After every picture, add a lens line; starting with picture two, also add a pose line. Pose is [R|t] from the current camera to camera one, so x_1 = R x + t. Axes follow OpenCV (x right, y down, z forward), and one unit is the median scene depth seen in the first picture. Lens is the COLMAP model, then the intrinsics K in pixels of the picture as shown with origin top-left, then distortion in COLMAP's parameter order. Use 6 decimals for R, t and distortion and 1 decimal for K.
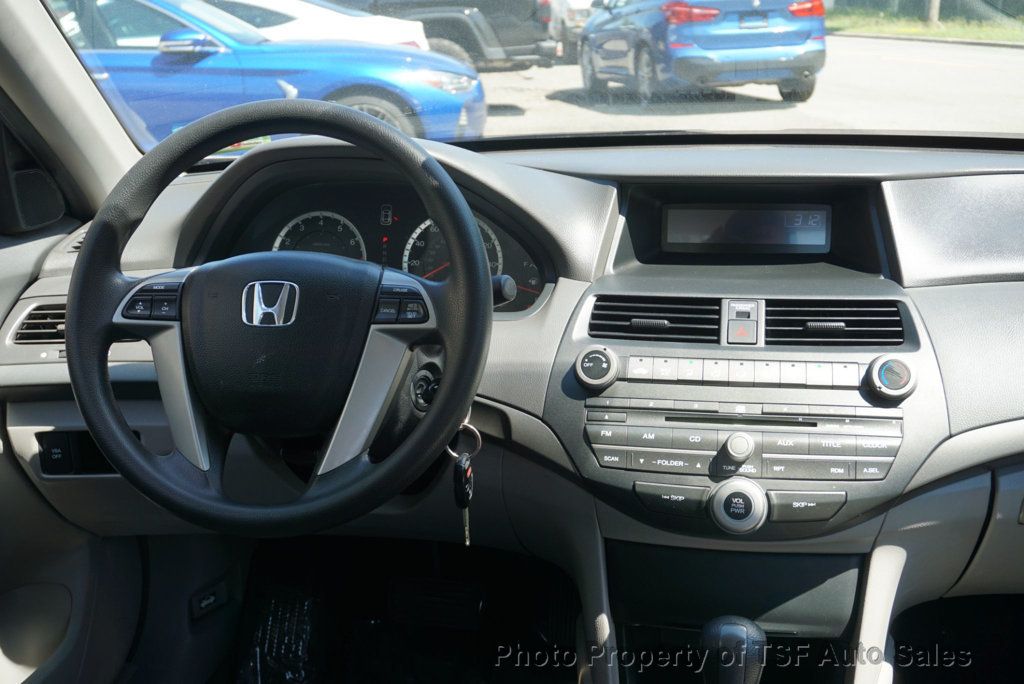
lens RADIAL K [[1231.4, 0, 512.0], [0, 1231.4, 342.0], [0, 0, 1]] dist [-0.015538, -0.016429]
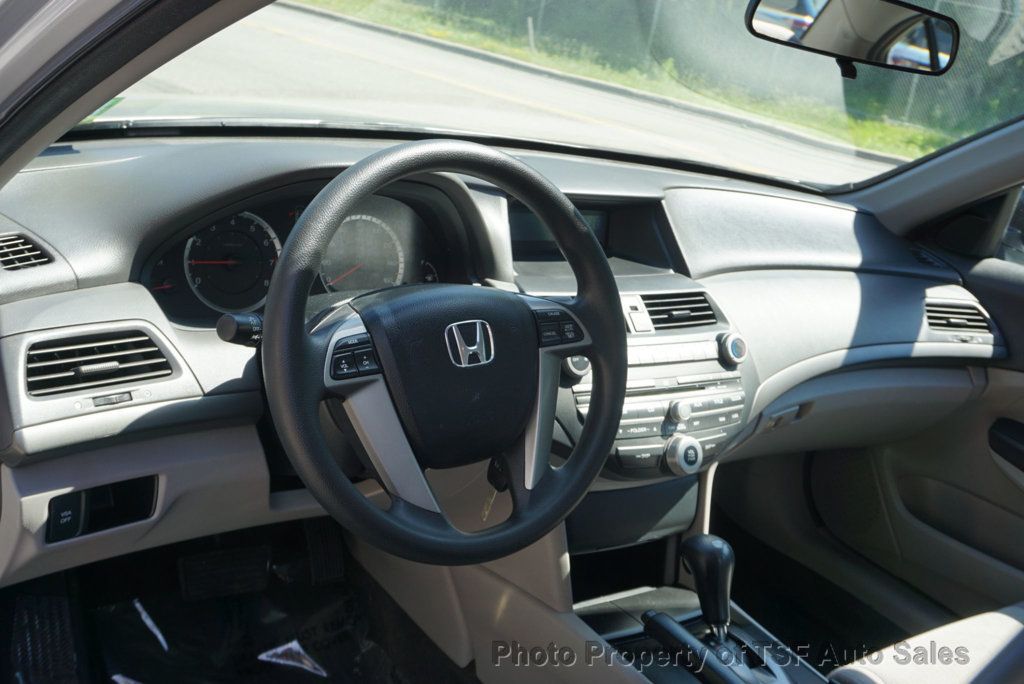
lens RADIAL K [[1047.1, 0, 512.0], [0, 1047.1, 342.0], [0, 0, 1]] dist [0.001505, -0.000729]
pose [[0.689358, -0.088743, 0.718965, -0.737208], [-0.000123, 0.992454, 0.122617, -0.127948], [-0.724421, -0.084615, 0.684145, 0.333523]]
